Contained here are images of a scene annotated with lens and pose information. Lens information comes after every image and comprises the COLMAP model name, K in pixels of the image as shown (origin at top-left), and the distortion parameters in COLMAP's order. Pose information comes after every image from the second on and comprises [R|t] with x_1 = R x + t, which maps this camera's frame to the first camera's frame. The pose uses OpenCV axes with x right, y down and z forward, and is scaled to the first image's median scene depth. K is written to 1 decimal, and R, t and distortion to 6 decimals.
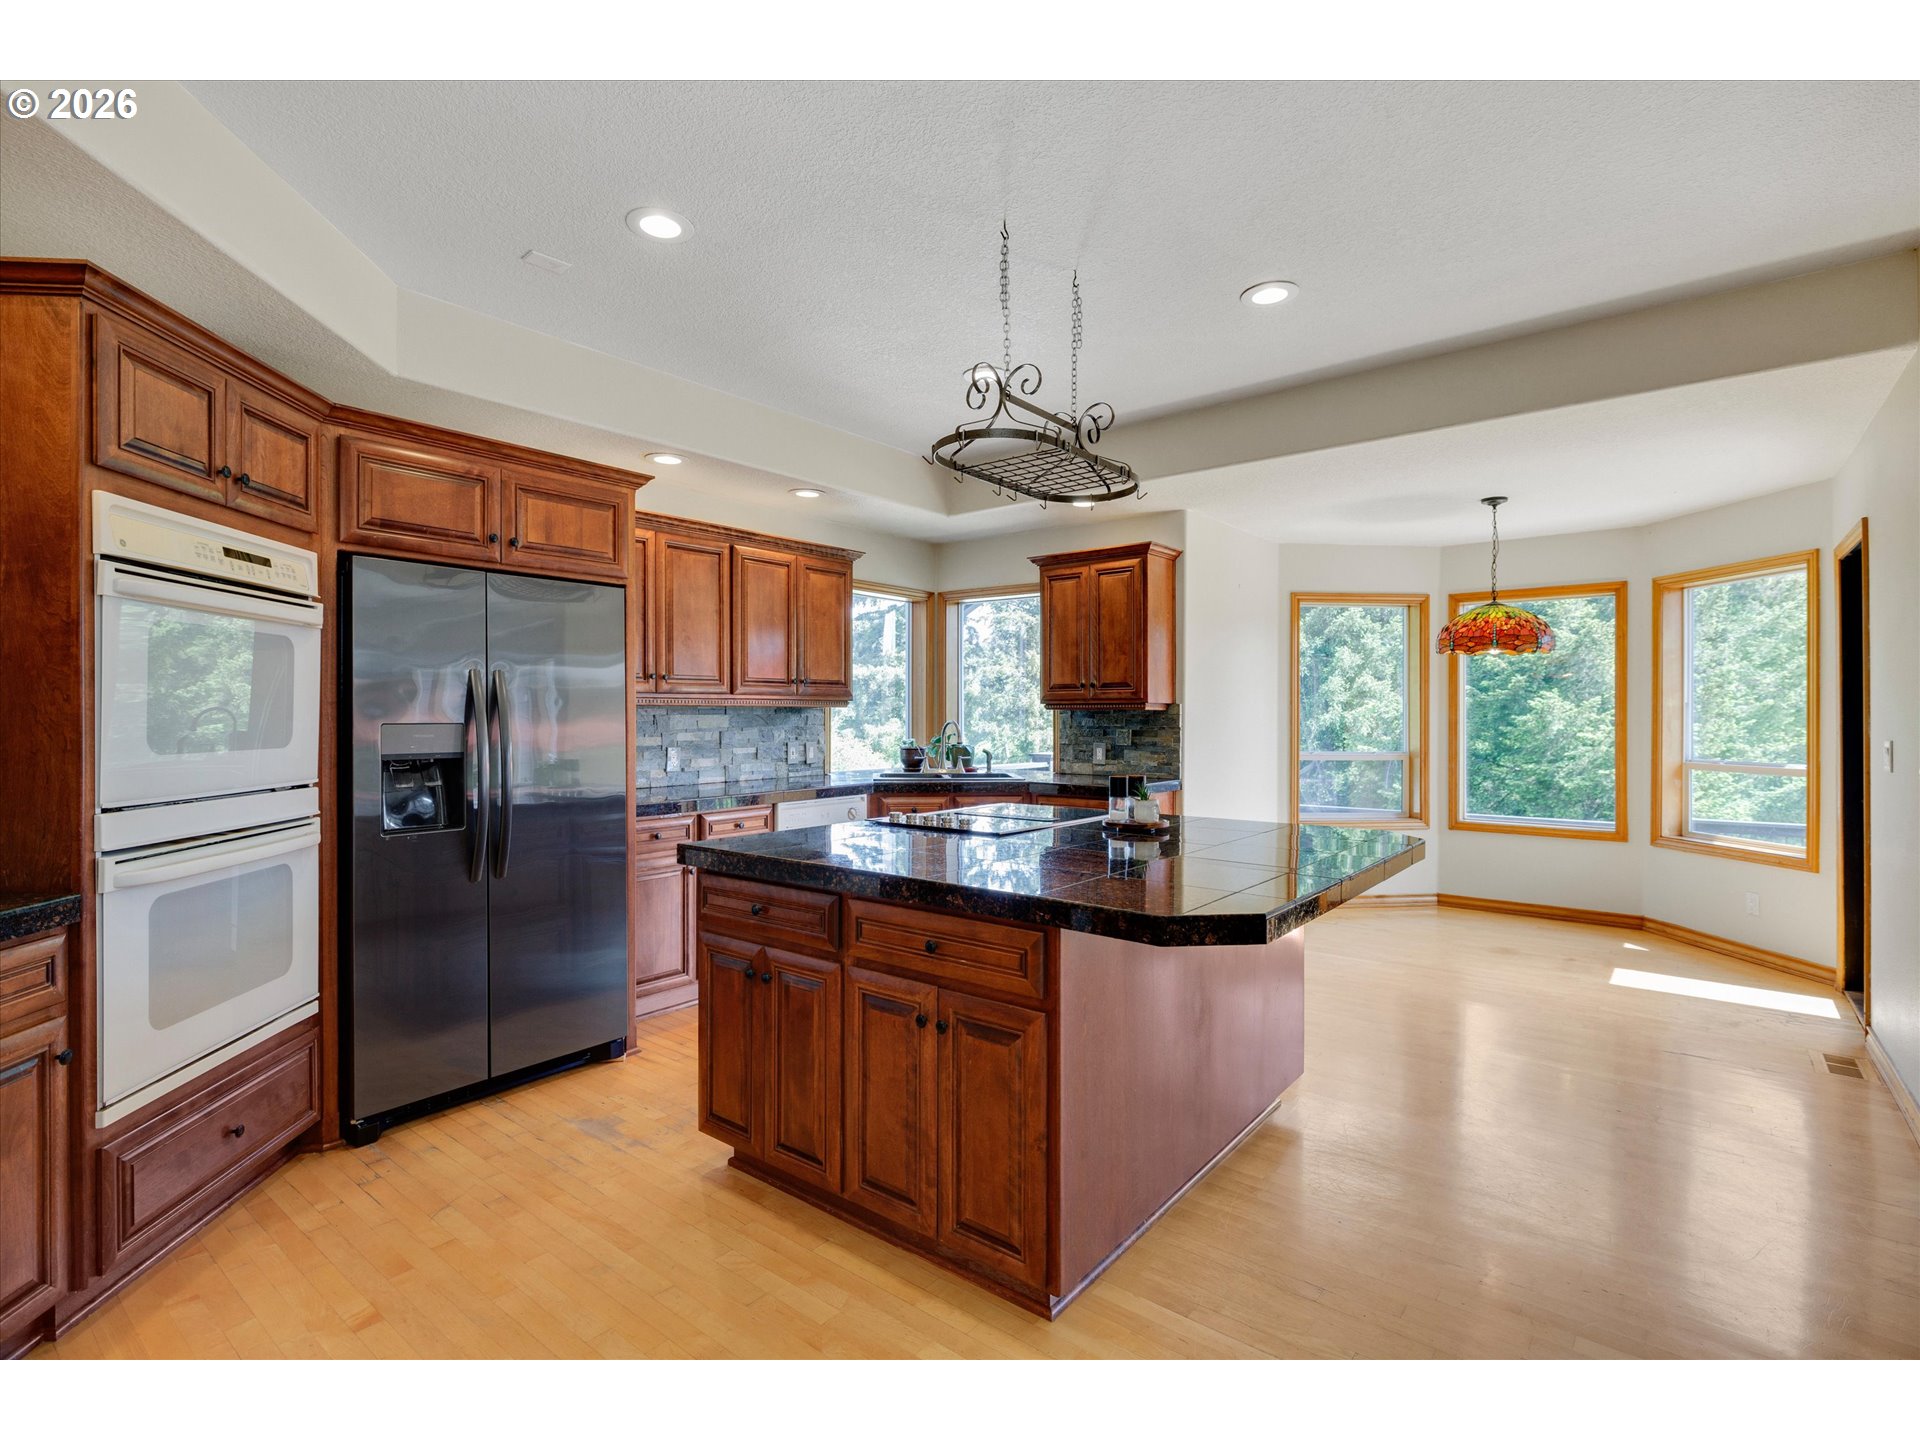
lens RADIAL K [[932.4, 0, 978.8], [0, 932.4, 714.1], [0, 0, 1]] dist [0.002397, -0.000213]
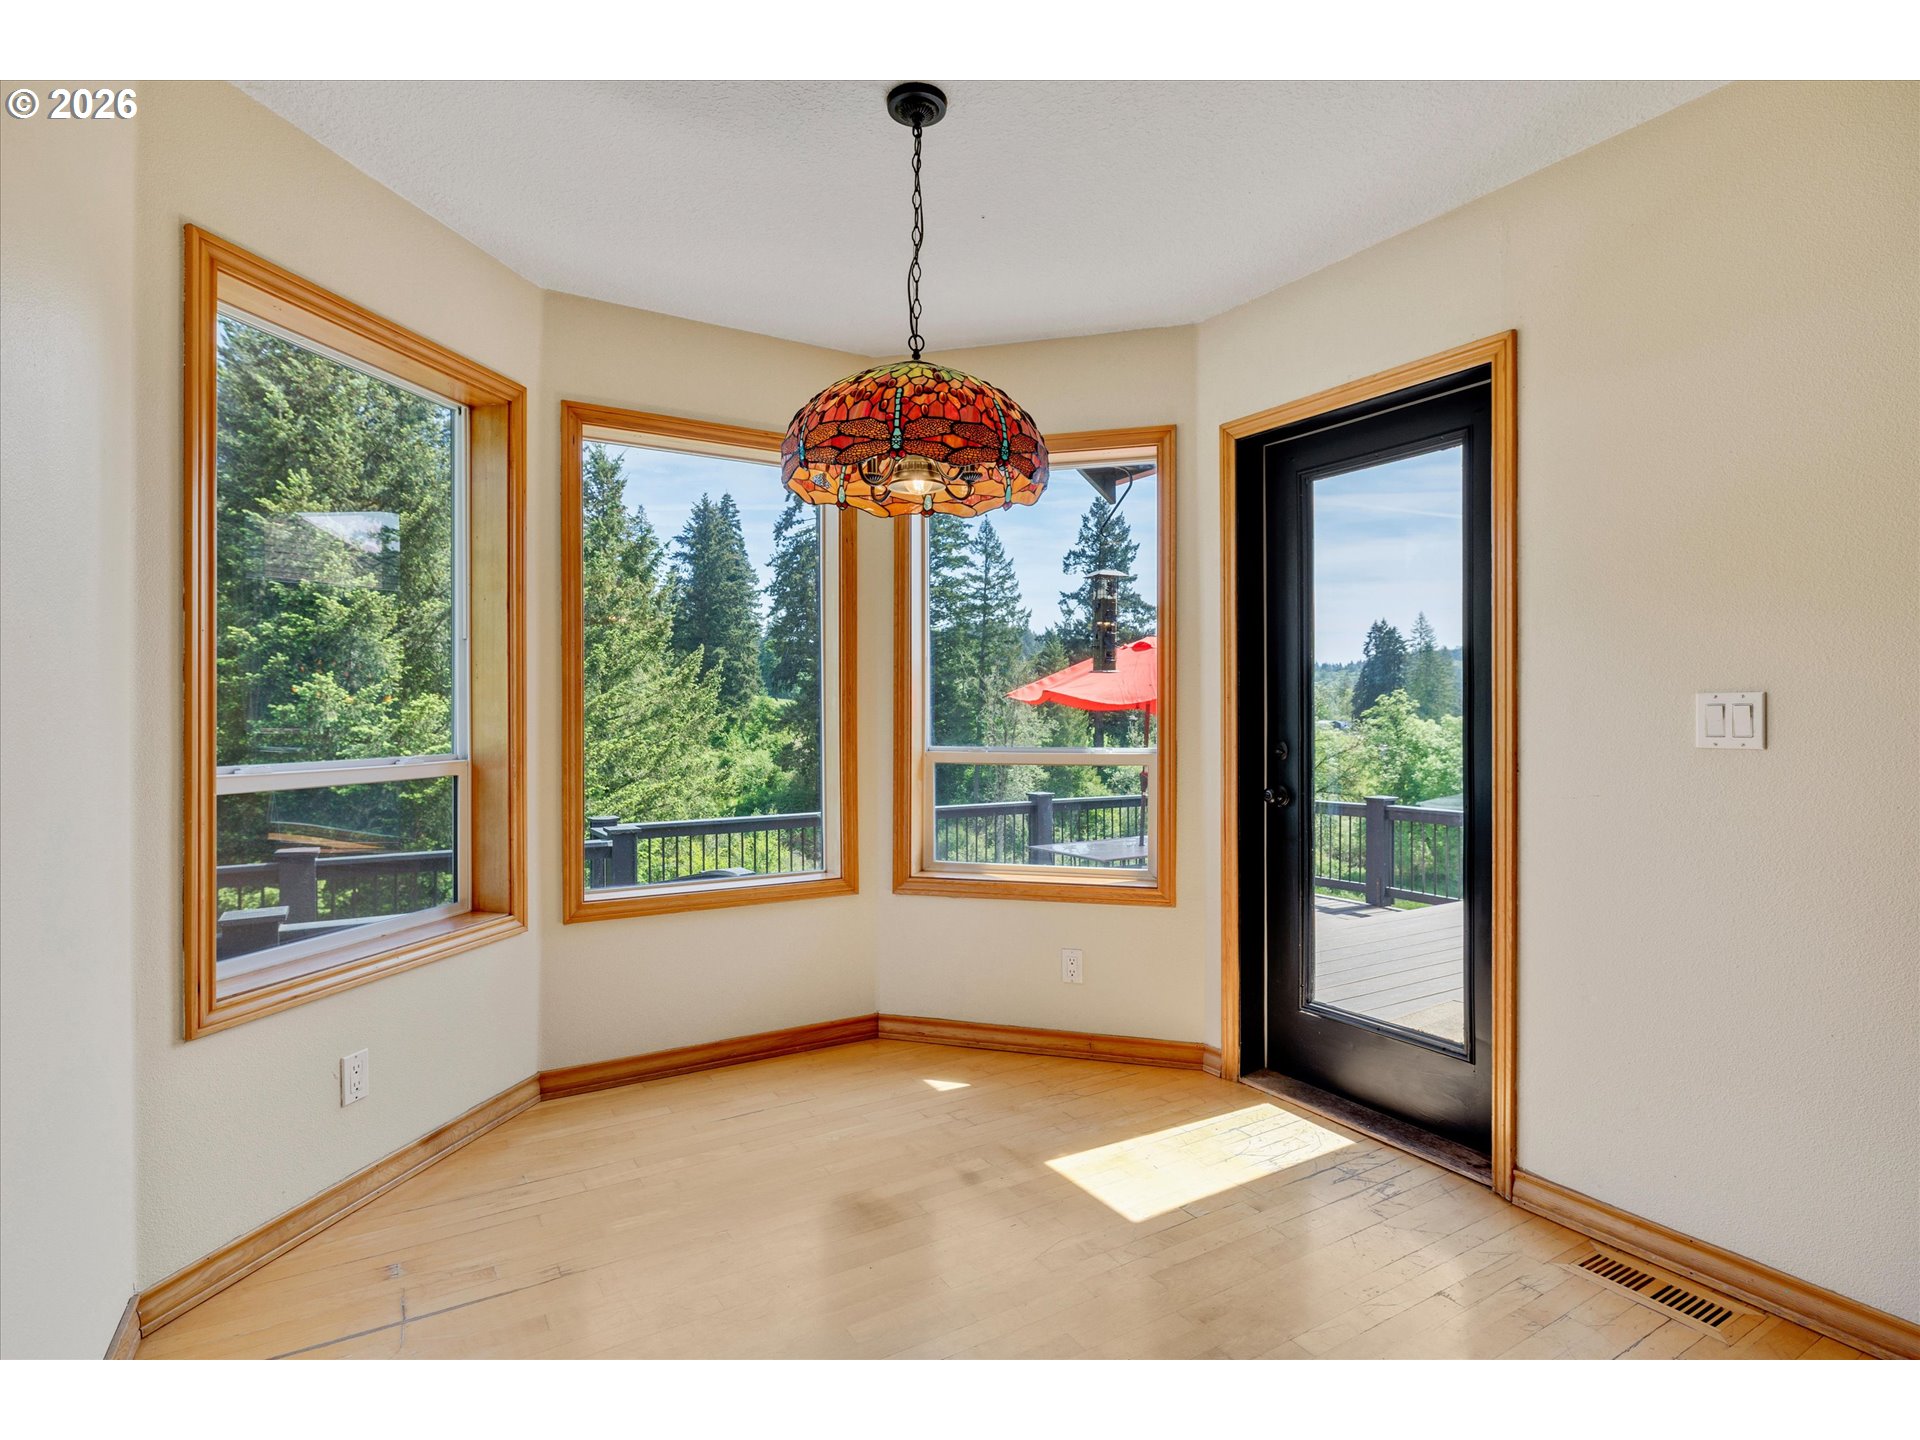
lens RADIAL K [[932.4, 0, 941.8], [0, 932.4, 707.0], [0, 0, 1]] dist [0.002397, -0.000213]
pose [[0.344463, 0.011555, 0.938729, 0.051353], [-0.005828, 0.999931, -0.010169, 0.008287], [-0.938782, -0.001968, 0.344507, 0.237974]]
